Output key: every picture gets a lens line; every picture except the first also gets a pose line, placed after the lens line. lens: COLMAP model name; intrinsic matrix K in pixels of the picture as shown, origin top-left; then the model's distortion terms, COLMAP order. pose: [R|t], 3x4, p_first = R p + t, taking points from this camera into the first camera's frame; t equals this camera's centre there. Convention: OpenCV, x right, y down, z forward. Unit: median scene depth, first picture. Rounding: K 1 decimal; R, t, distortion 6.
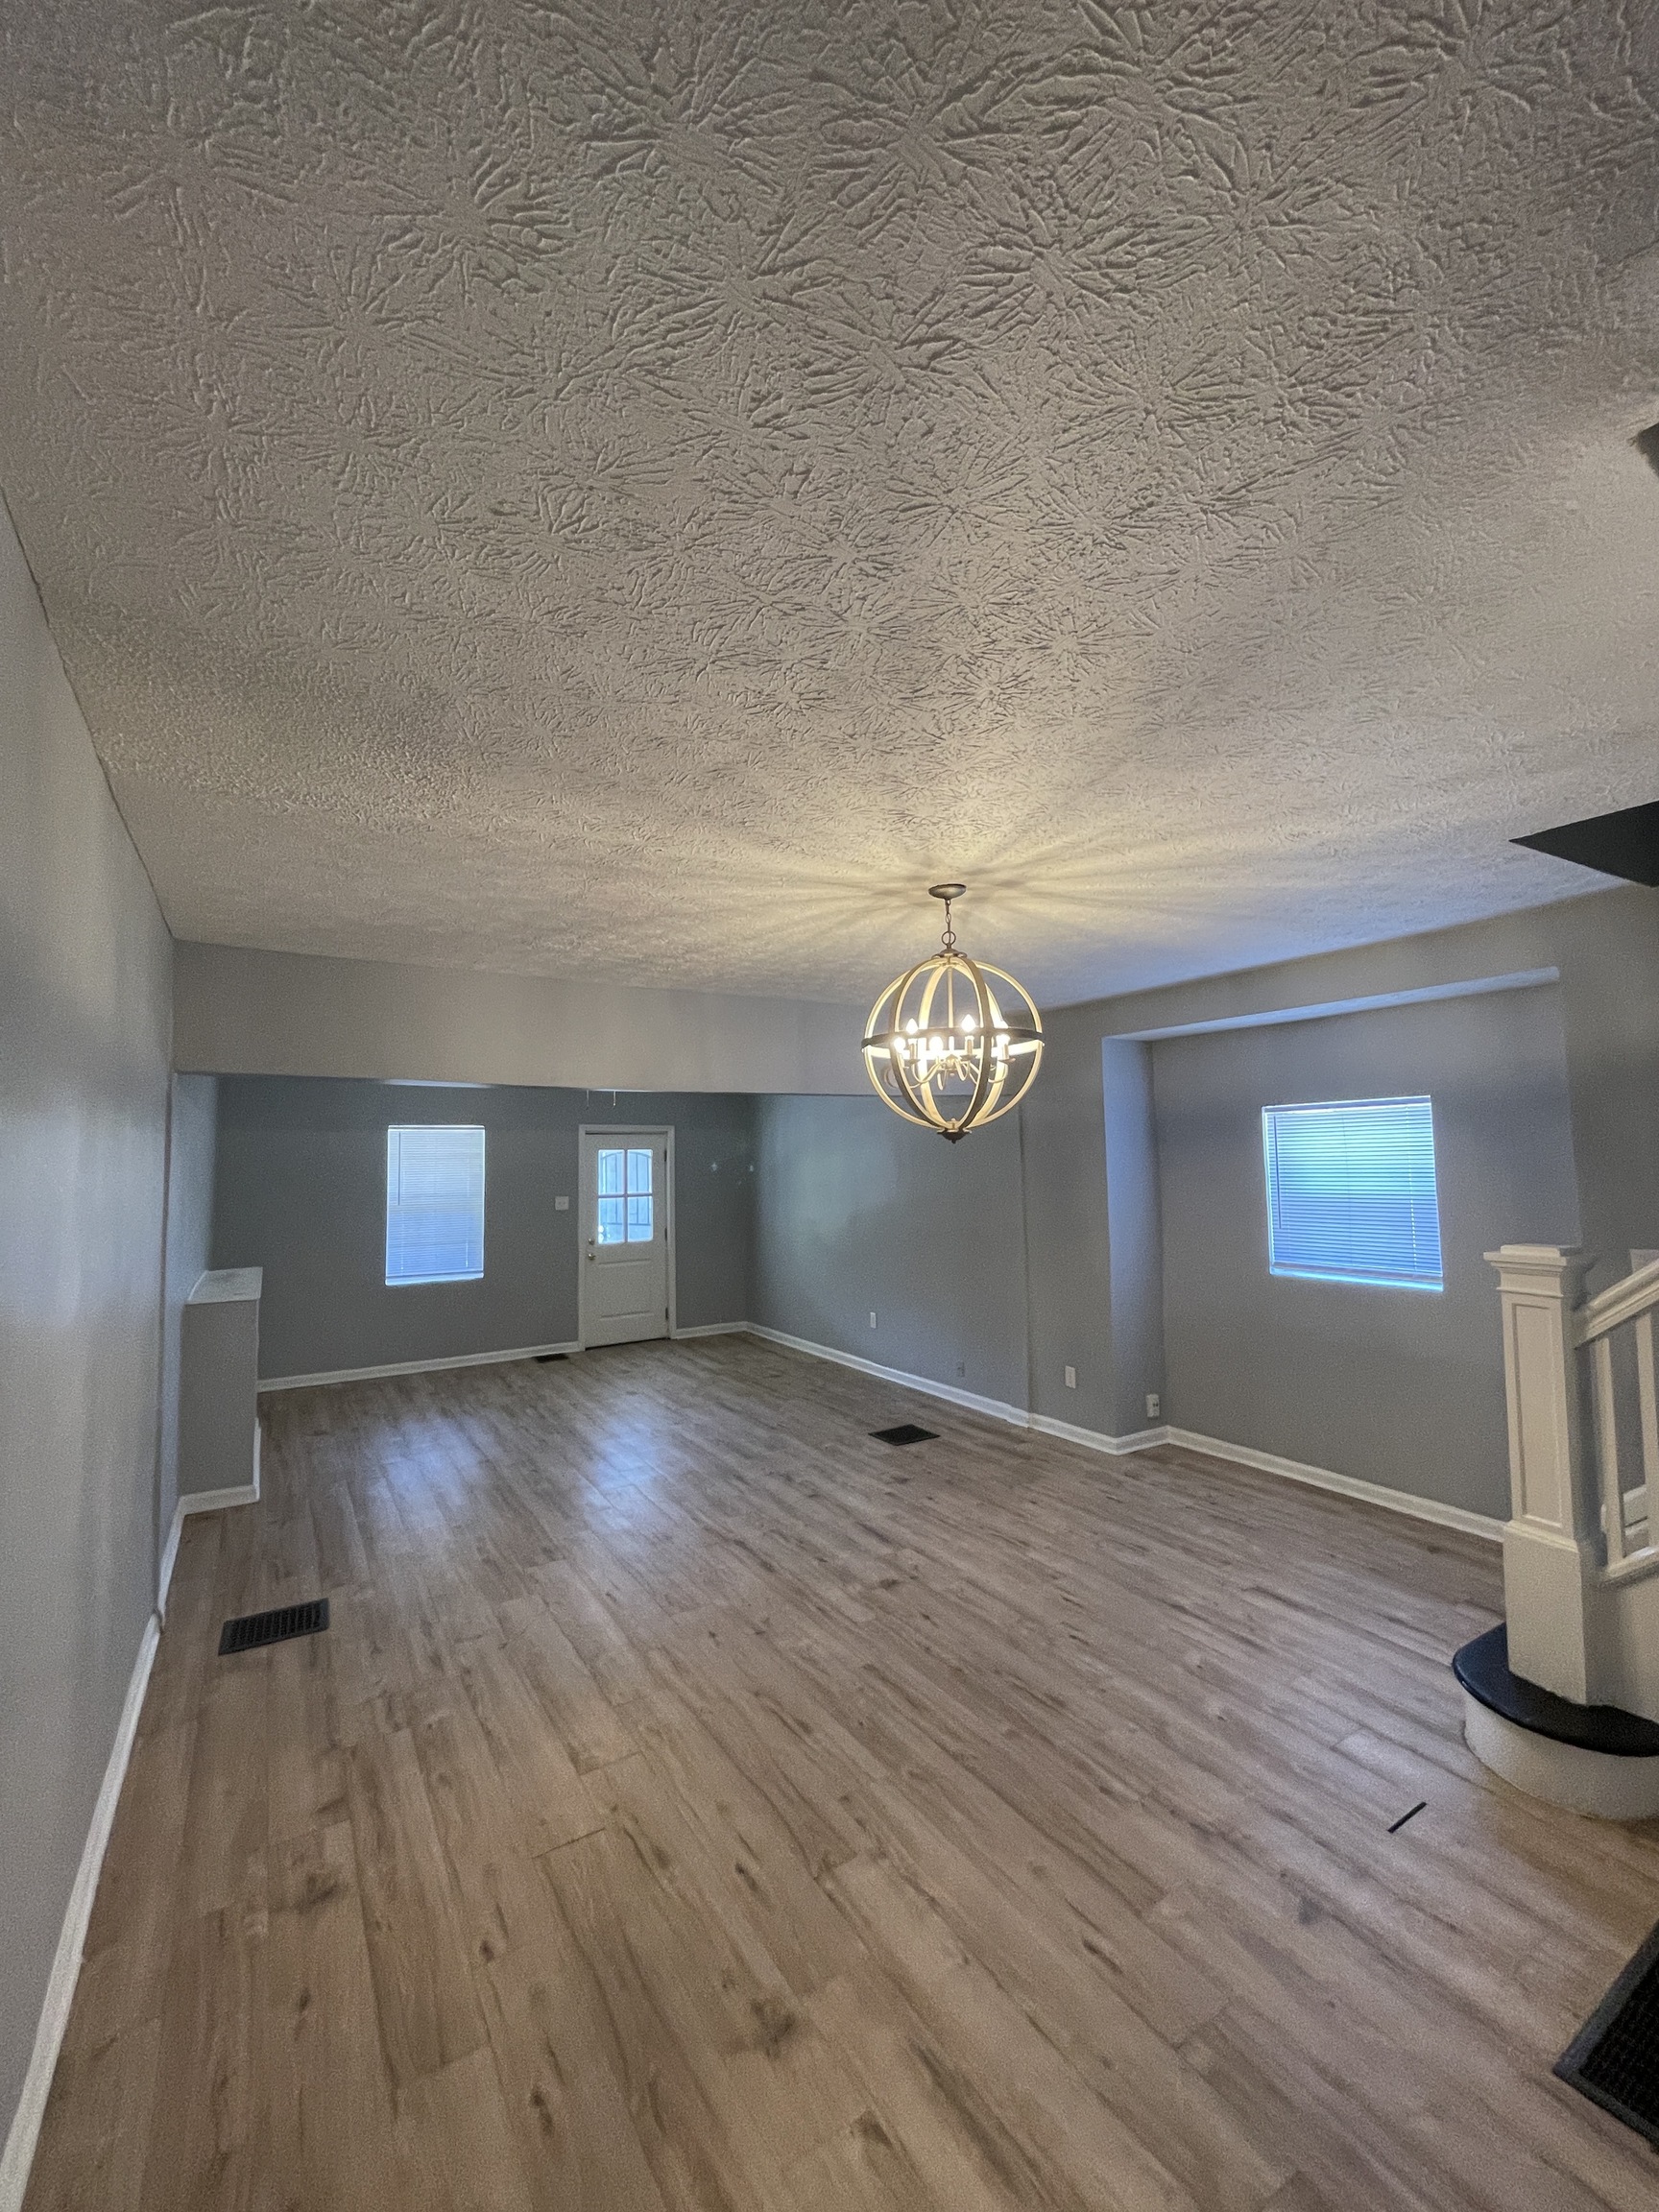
lens RADIAL K [[891.5, 0, 836.6], [0, 891.5, 1094.1], [0, 0, 1]] dist [0.003122, 0.000686]
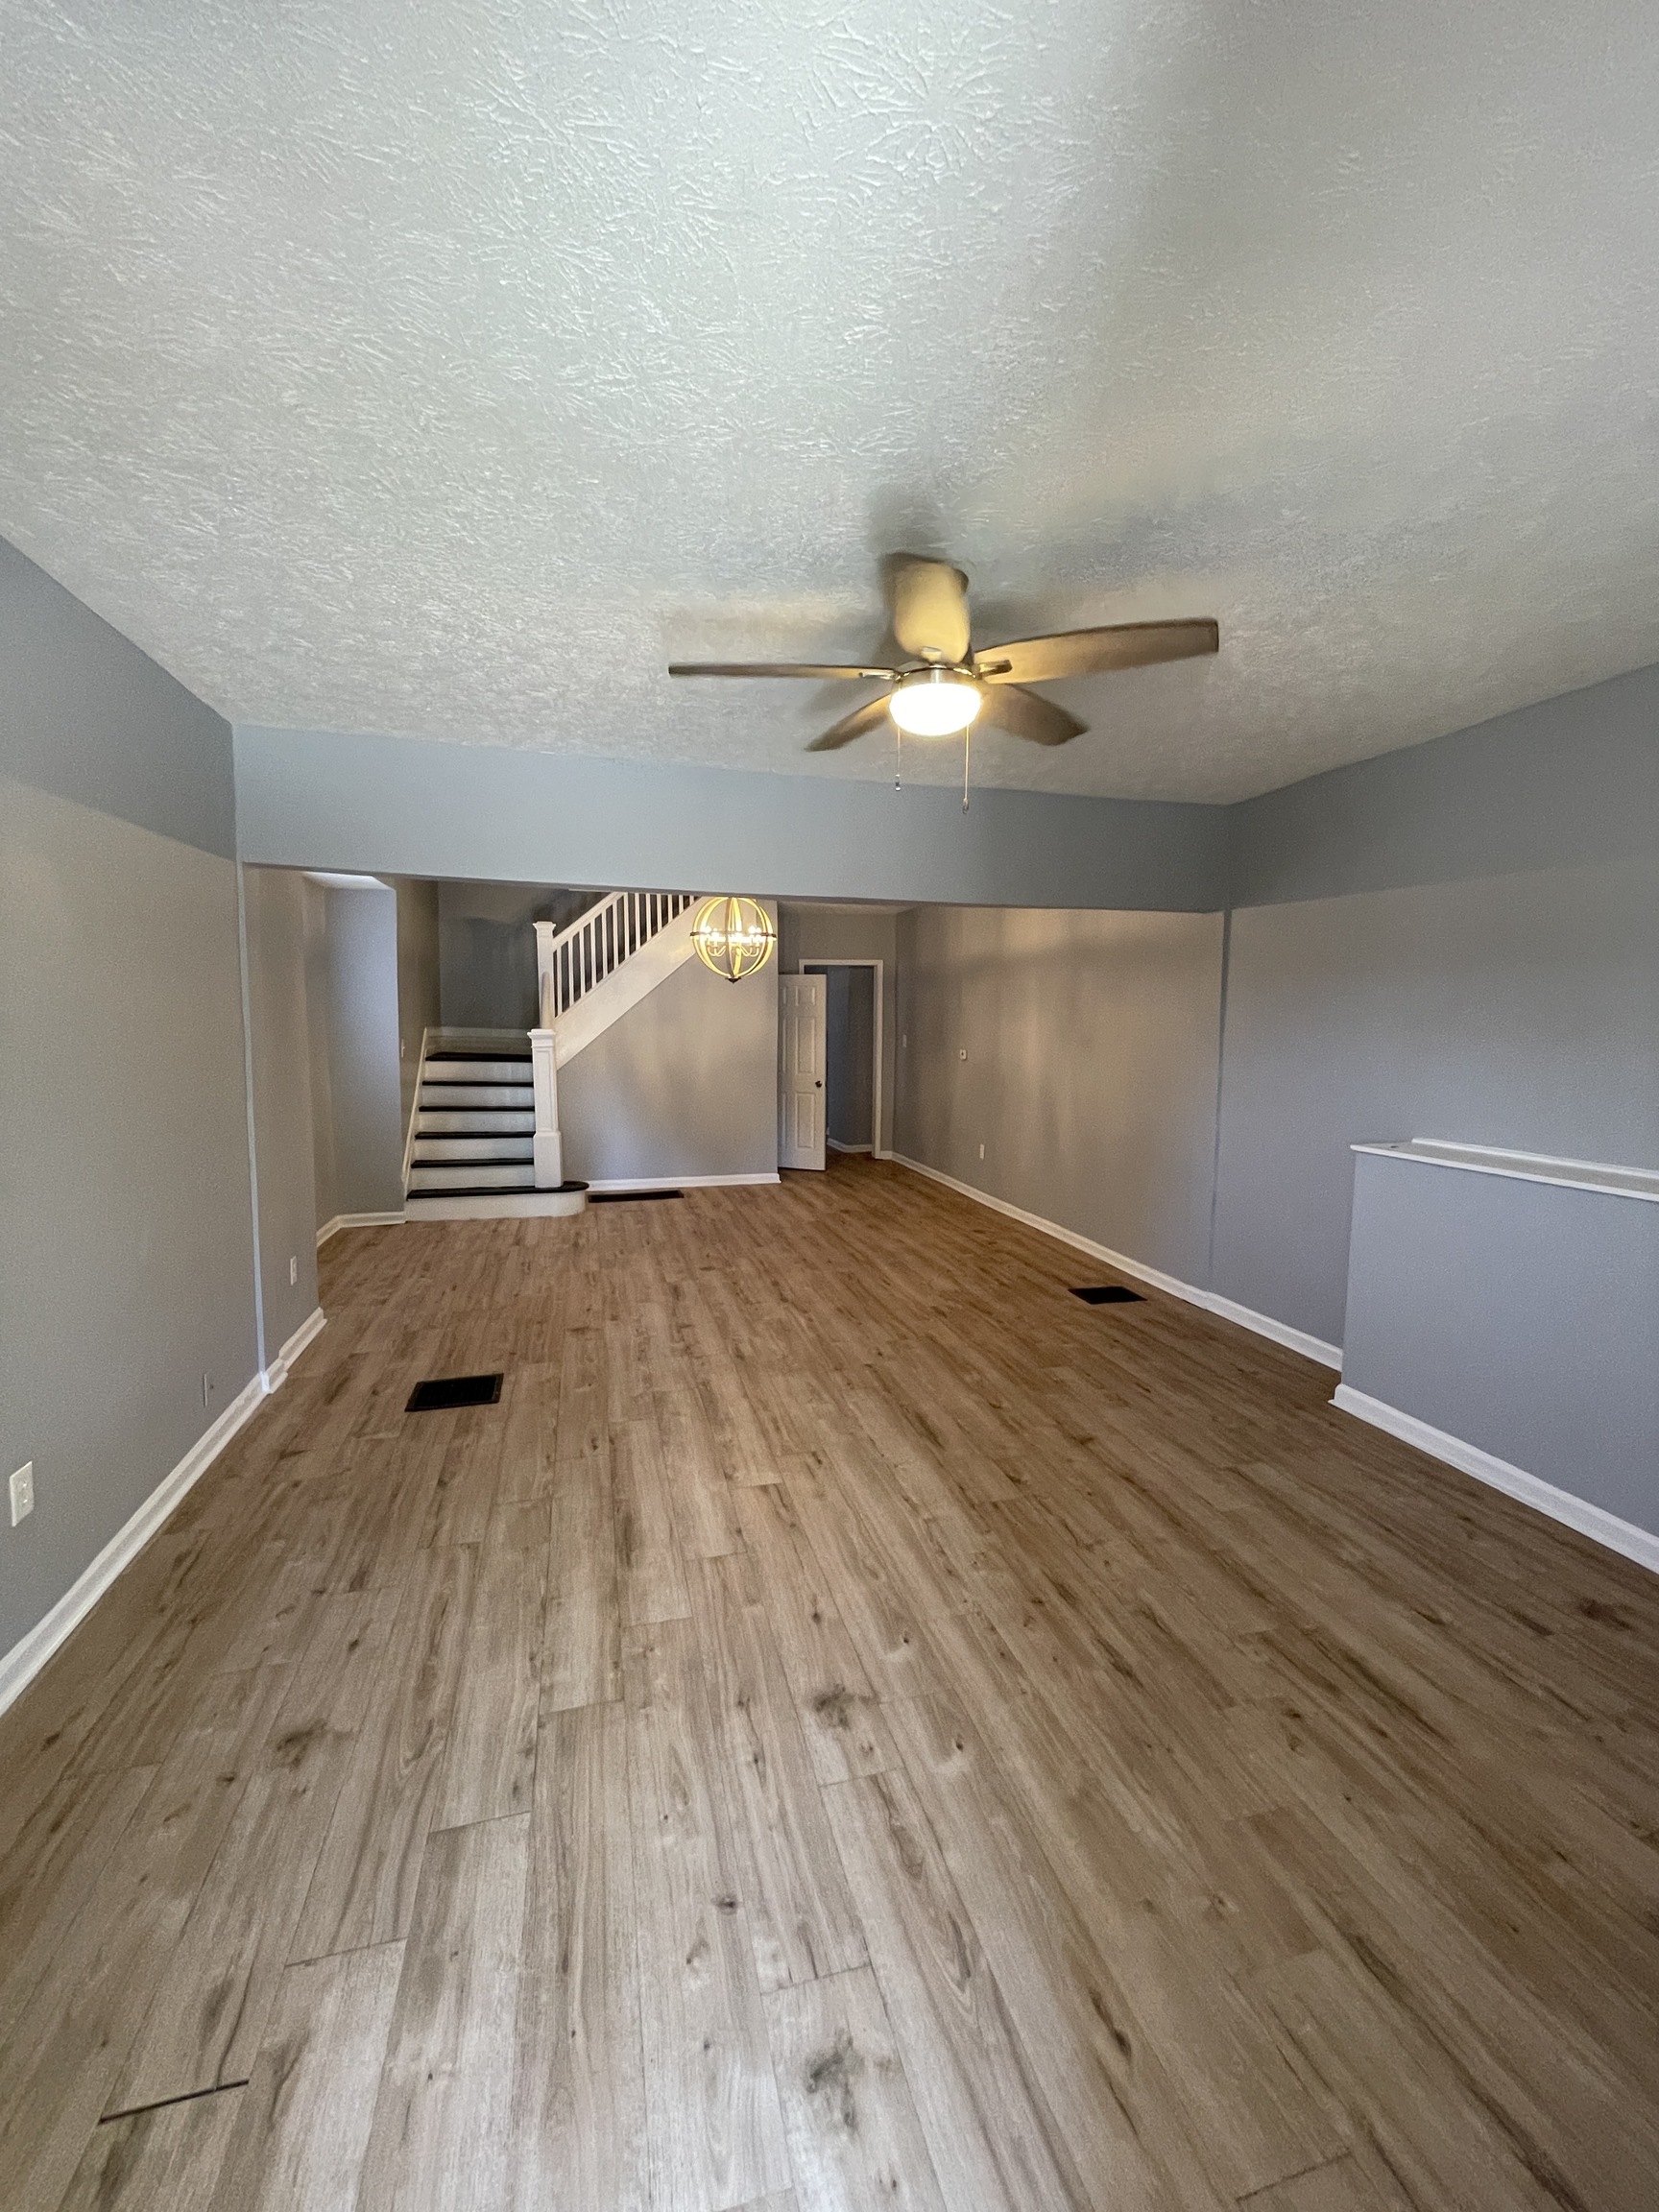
lens RADIAL K [[891.5, 0, 836.6], [0, 891.5, 1094.1], [0, 0, 1]] dist [0.003122, 0.000686]
pose [[-0.956667, -0.012593, 0.290912, -0.482222], [-0.010140, 0.999899, 0.009937, 0.195299], [-0.291008, 0.006557, -0.956698, 1.962433]]
